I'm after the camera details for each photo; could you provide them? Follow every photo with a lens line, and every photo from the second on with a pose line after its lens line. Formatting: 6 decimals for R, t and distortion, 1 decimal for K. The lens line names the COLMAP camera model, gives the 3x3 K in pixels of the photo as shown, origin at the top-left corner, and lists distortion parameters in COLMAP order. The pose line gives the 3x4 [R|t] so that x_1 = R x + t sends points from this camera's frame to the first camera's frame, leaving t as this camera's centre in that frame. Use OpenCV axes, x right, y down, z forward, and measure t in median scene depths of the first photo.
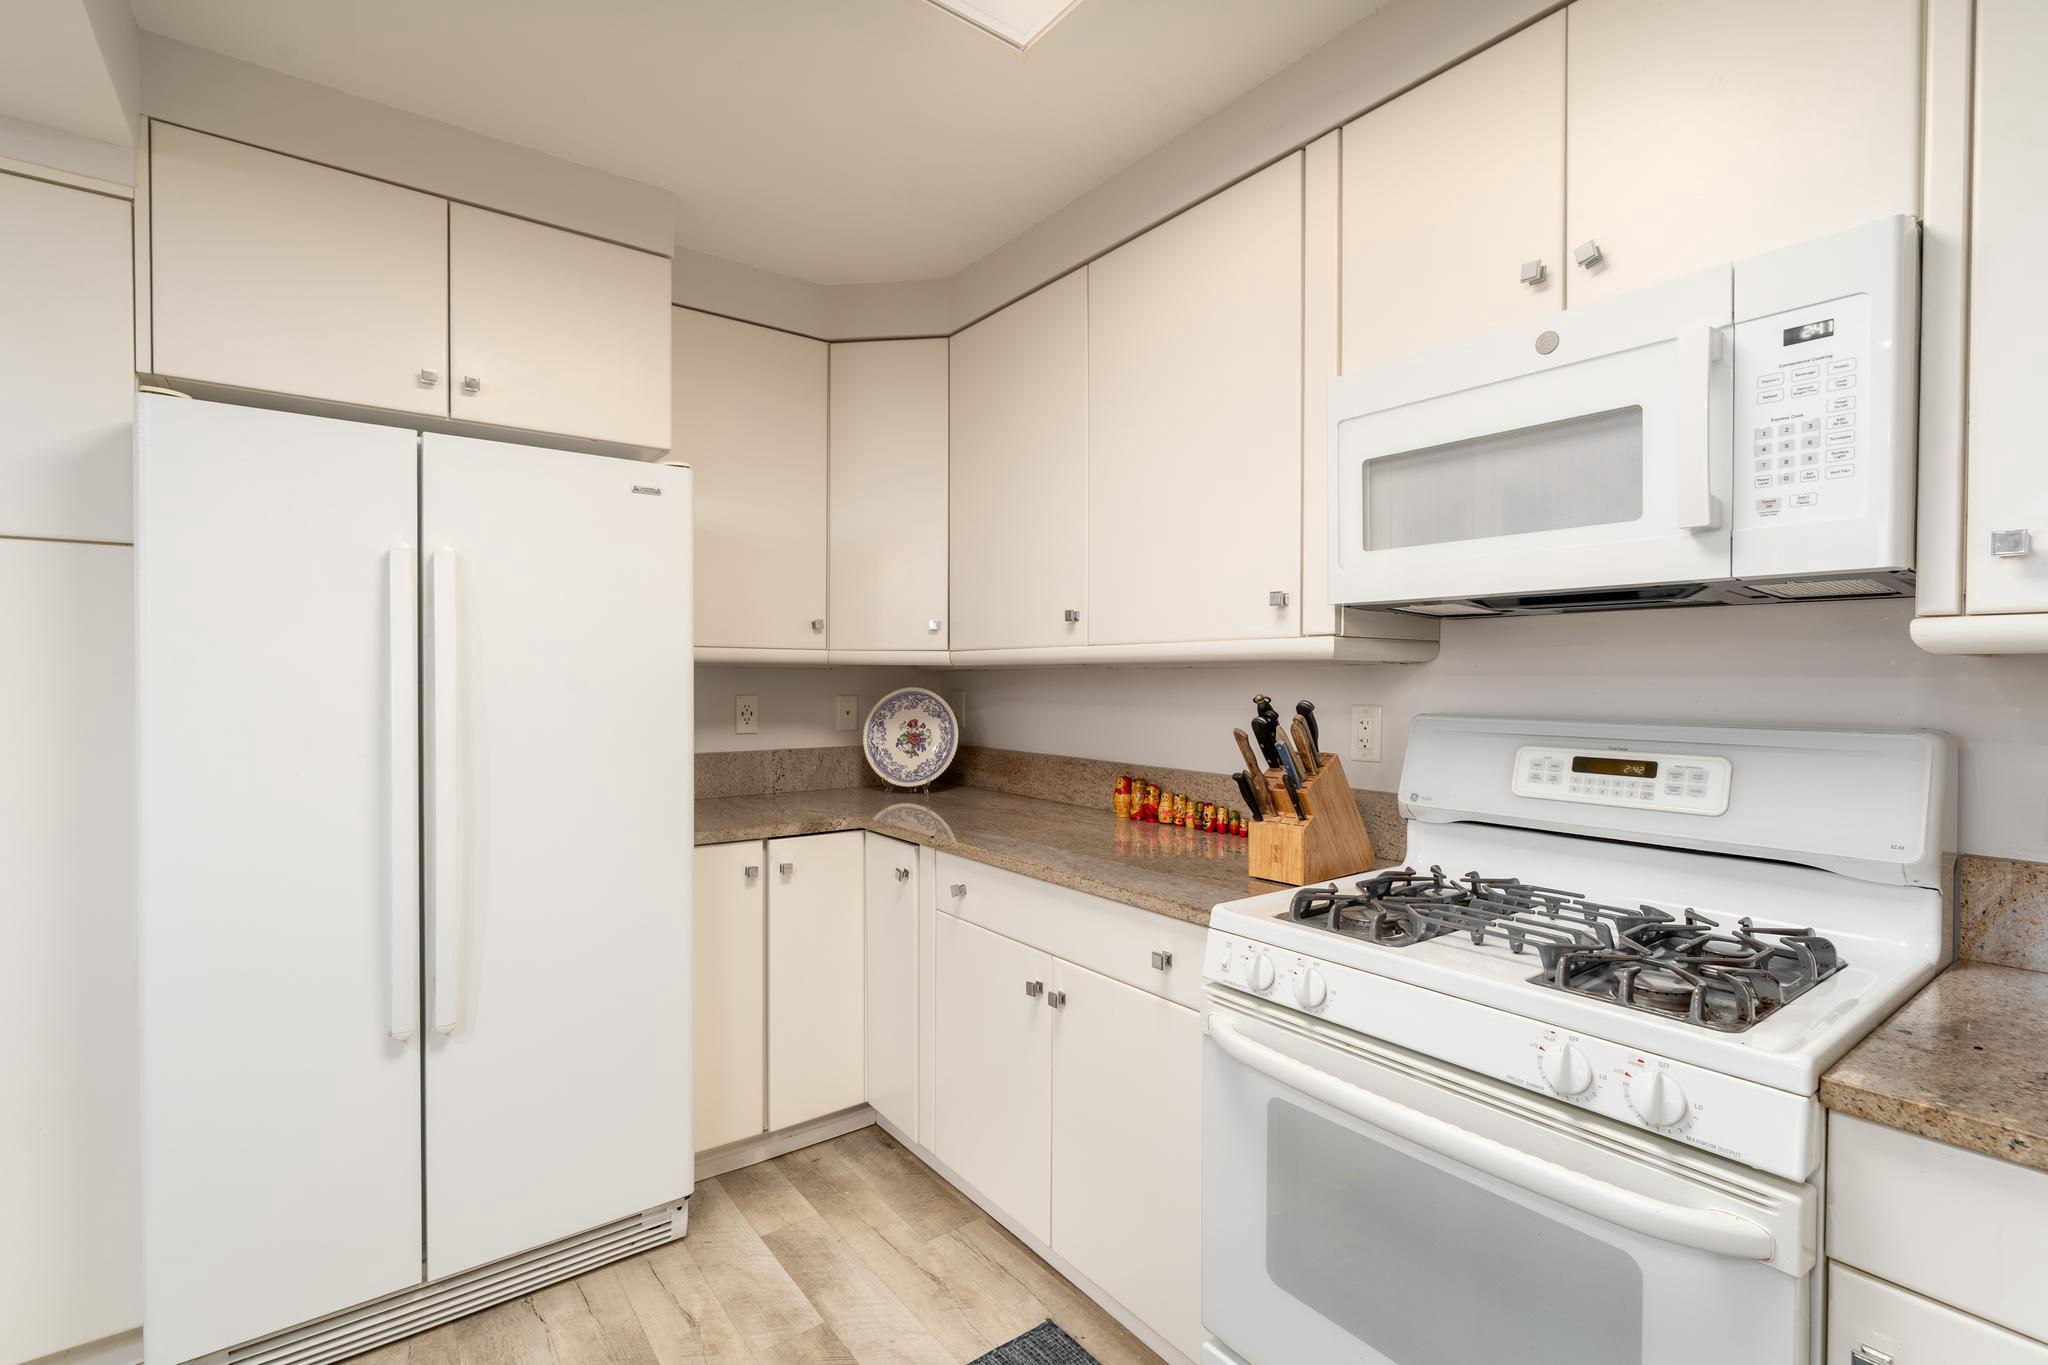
lens RADIAL K [[935.7, 0, 1029.6], [0, 935.7, 689.3], [0, 0, 1]] dist [-0.003450, 0.000743]
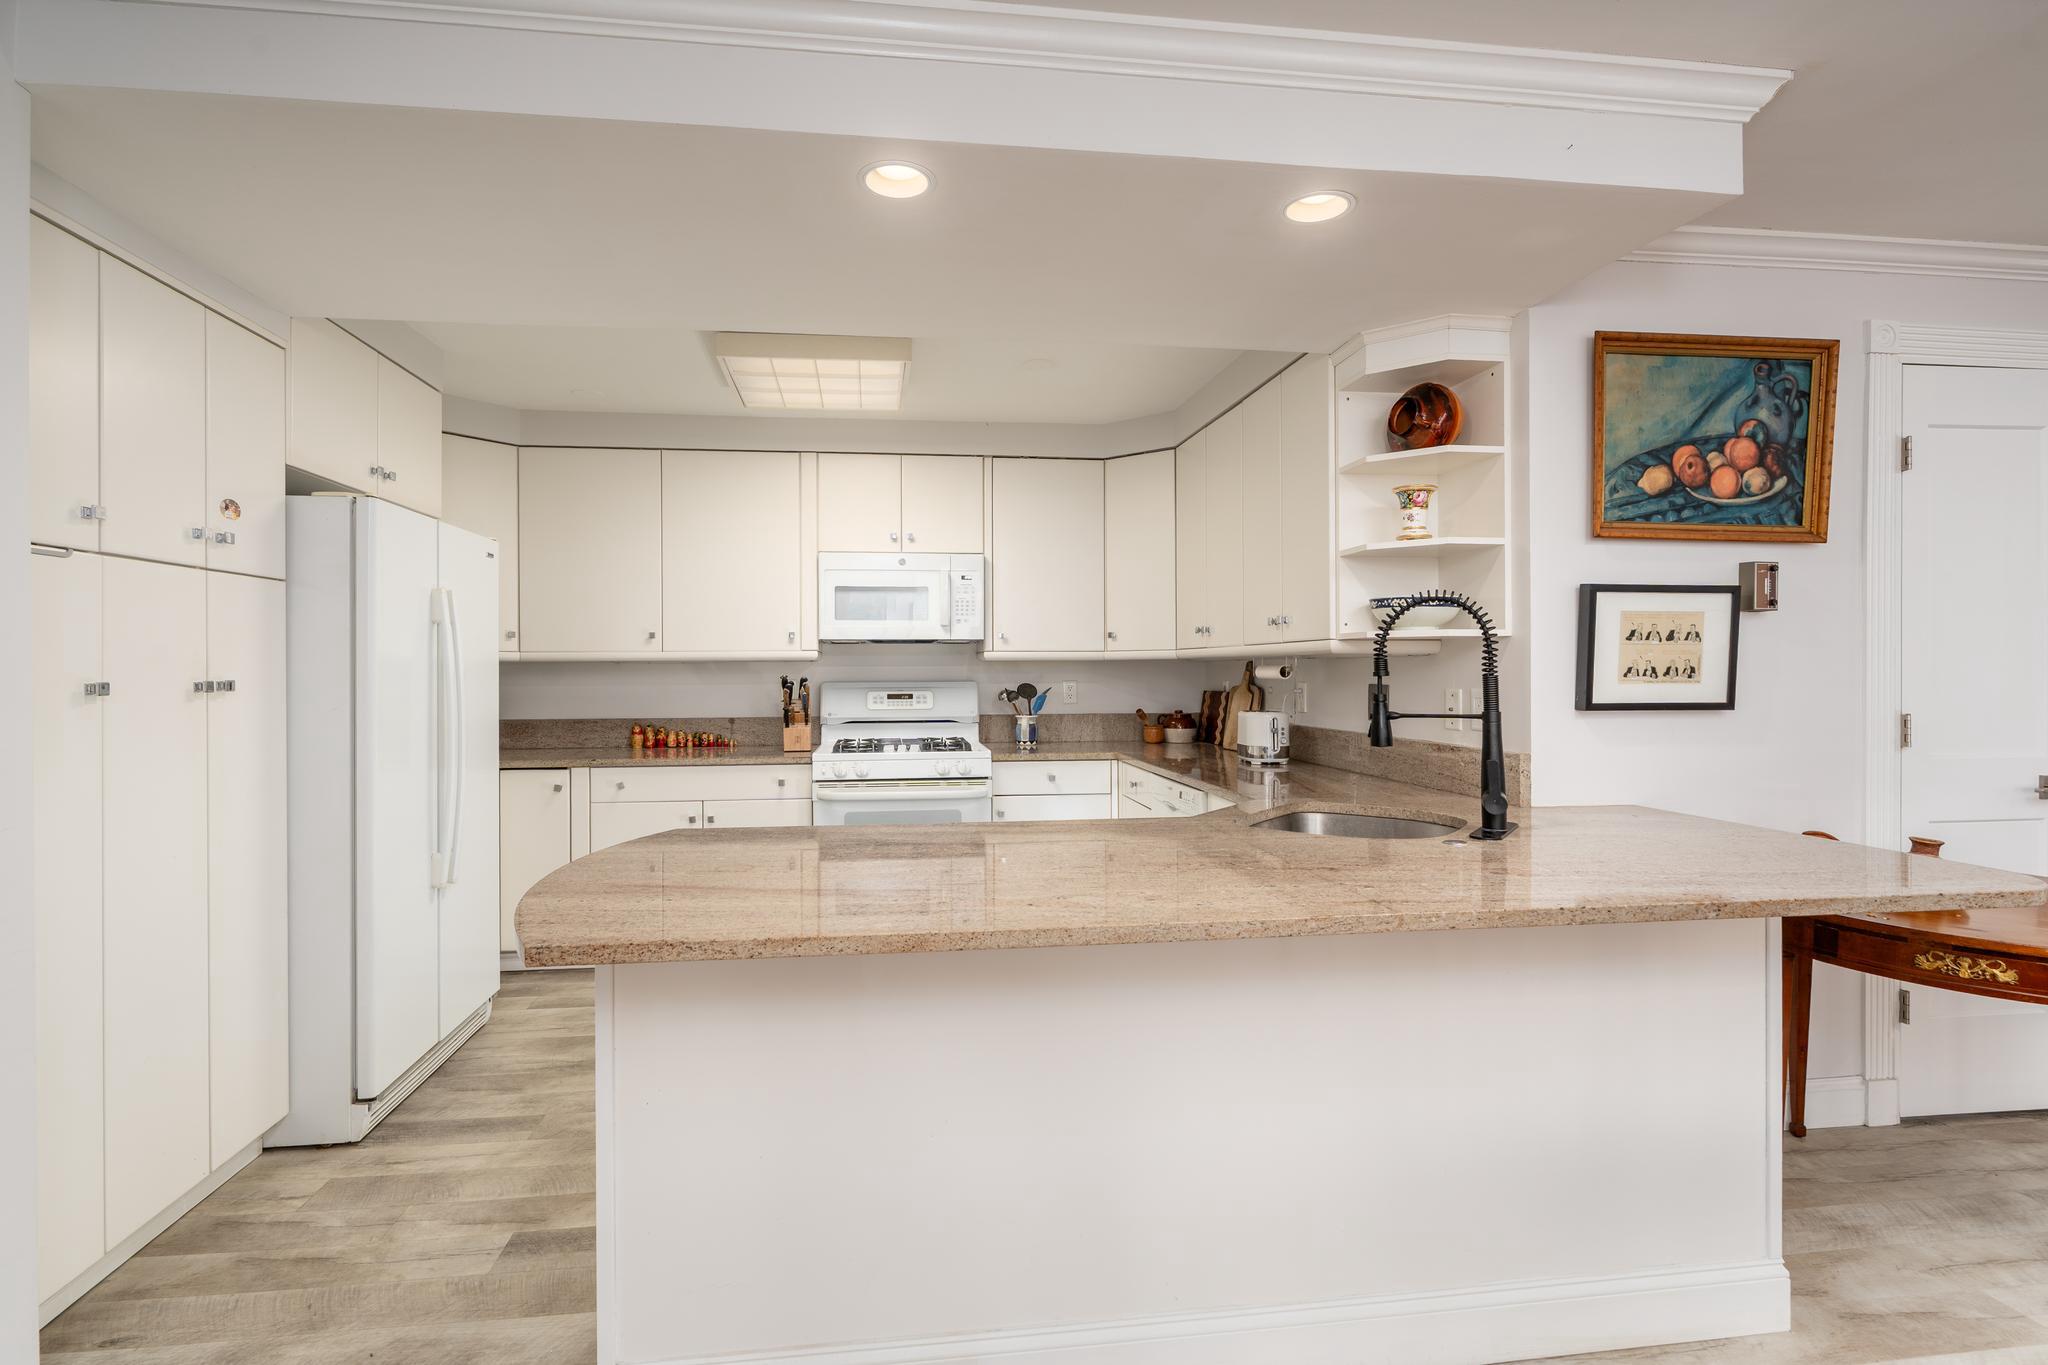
lens RADIAL K [[935.7, 0, 1002.9], [0, 935.7, 674.3], [0, 0, 1]] dist [-0.003450, 0.000743]
pose [[0.494134, -0.010605, 0.869321, -1.586912], [0.016821, 0.999855, 0.002636, 0.007502], [-0.869223, 0.013320, 0.494241, -0.673935]]
